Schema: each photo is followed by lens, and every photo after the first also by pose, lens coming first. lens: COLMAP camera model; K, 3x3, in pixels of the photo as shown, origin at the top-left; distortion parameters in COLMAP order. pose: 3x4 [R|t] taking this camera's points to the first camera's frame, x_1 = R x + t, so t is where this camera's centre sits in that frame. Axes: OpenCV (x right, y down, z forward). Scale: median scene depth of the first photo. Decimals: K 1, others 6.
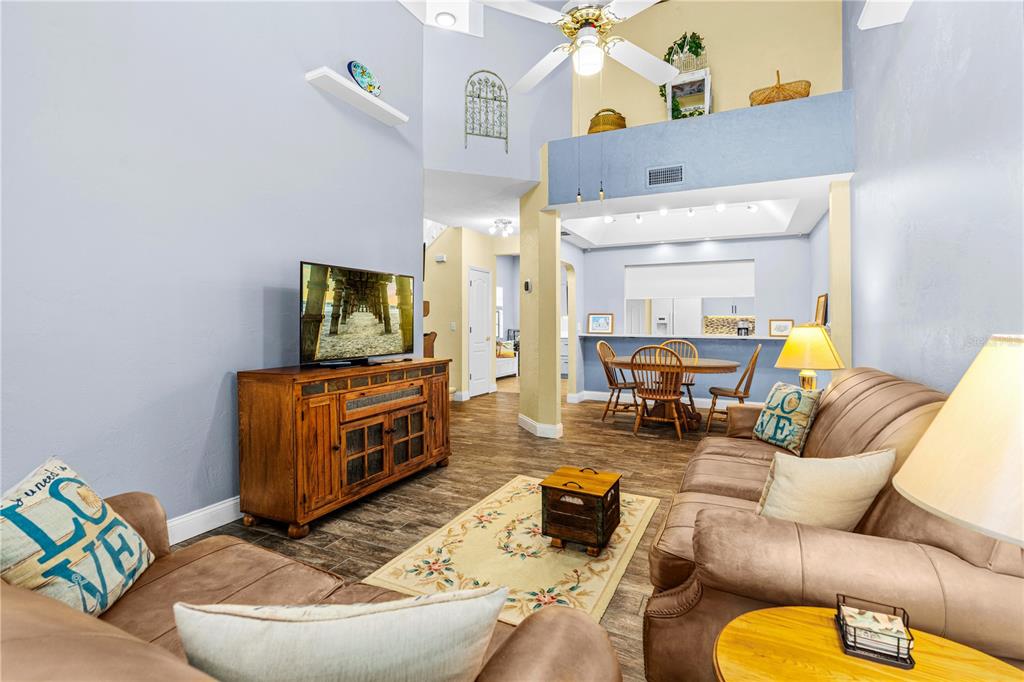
lens RADIAL K [[470.5, 0, 515.5], [0, 470.5, 310.4], [0, 0, 1]] dist [-0.010353, 0.002935]
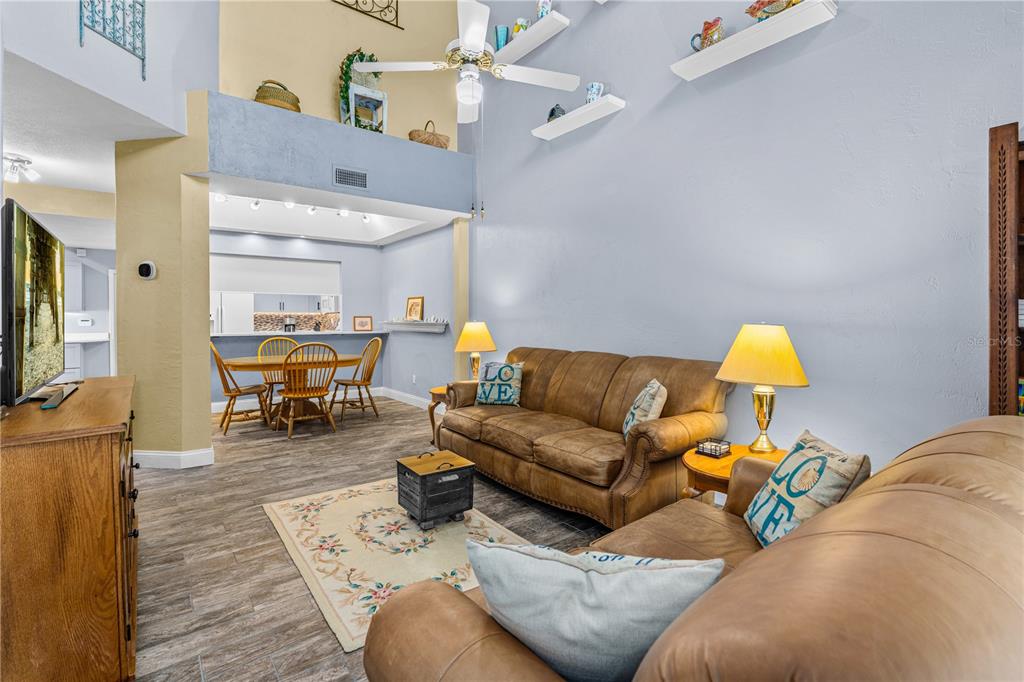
lens RADIAL K [[470.5, 0, 512.0], [0, 470.5, 323.4], [0, 0, 1]] dist [-0.010353, 0.002935]
pose [[0.451384, -0.014632, 0.892210, -0.546991], [-0.016680, 0.999552, 0.024831, 0.002466], [-0.892174, -0.026091, 0.450938, 0.251586]]
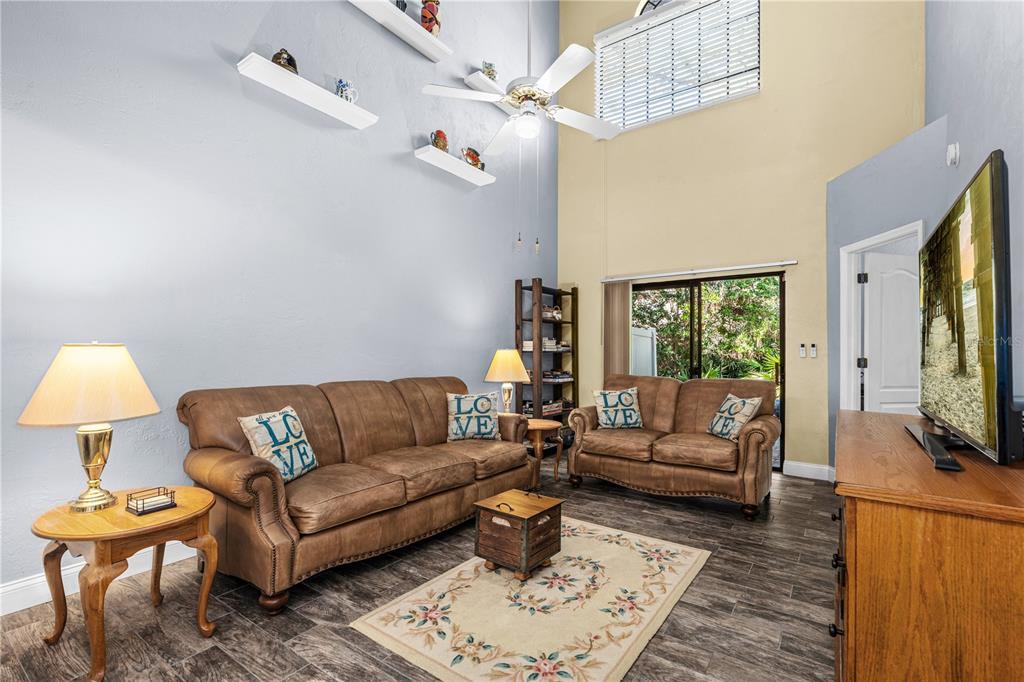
lens RADIAL K [[470.5, 0, 517.2], [0, 470.5, 344.7], [0, 0, 1]] dist [-0.010353, 0.002935]
pose [[-0.986668, -0.007215, 0.162589, -0.009243], [-0.013856, 0.999114, -0.039746, 0.048011], [-0.162158, -0.041469, -0.985893, 1.434986]]
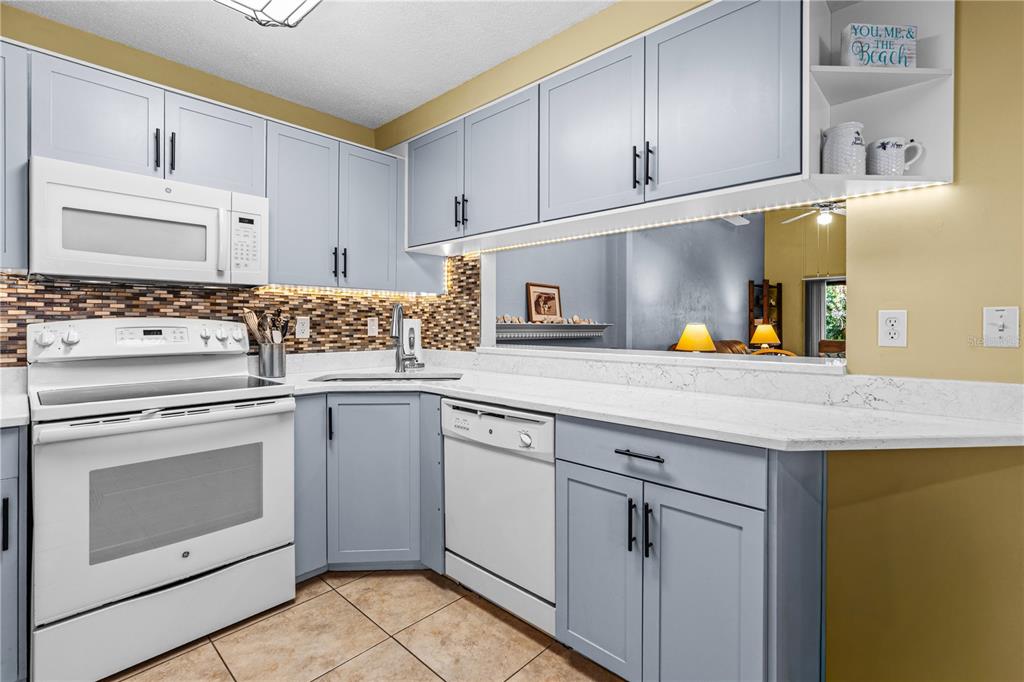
lens RADIAL K [[470.5, 0, 513.1], [0, 470.5, 327.3], [0, 0, 1]] dist [-0.010353, 0.002935]
pose [[-0.955144, -0.004914, 0.296100, 0.668079], [-0.011967, 0.999686, -0.022012, 0.083234], [-0.295899, -0.024568, -0.954903, 2.556933]]
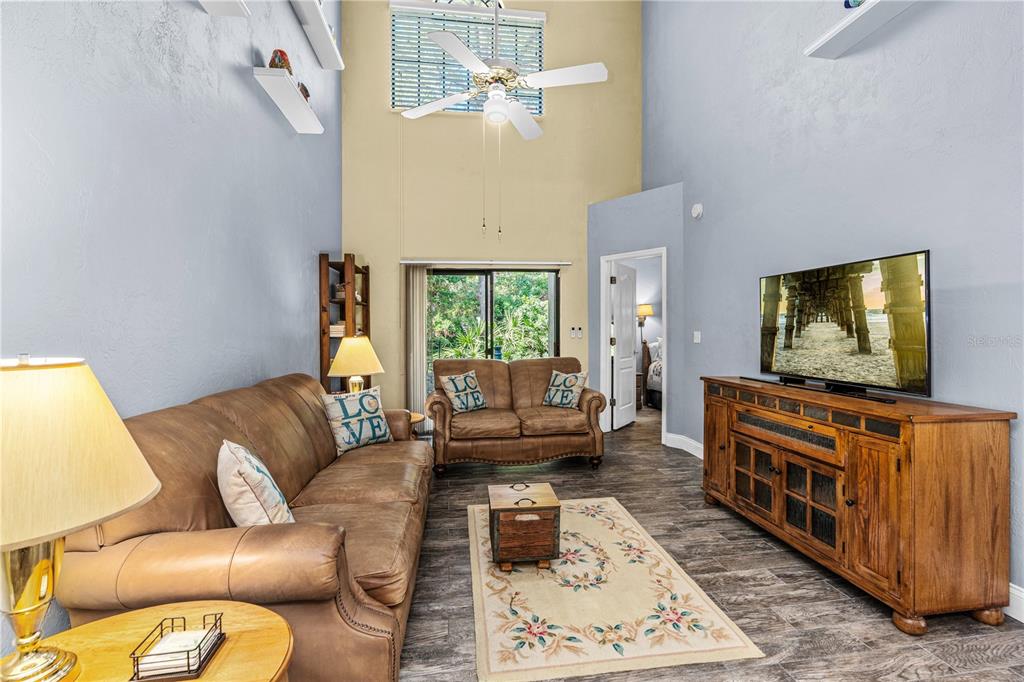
lens RADIAL K [[470.5, 0, 526.1], [0, 470.5, 330.7], [0, 0, 1]] dist [-0.010353, 0.002935]
pose [[-0.820715, 0.001916, -0.571335, 0.502632], [0.015184, 0.999714, -0.018459, 0.023548], [0.571136, -0.023825, -0.820509, 1.313539]]
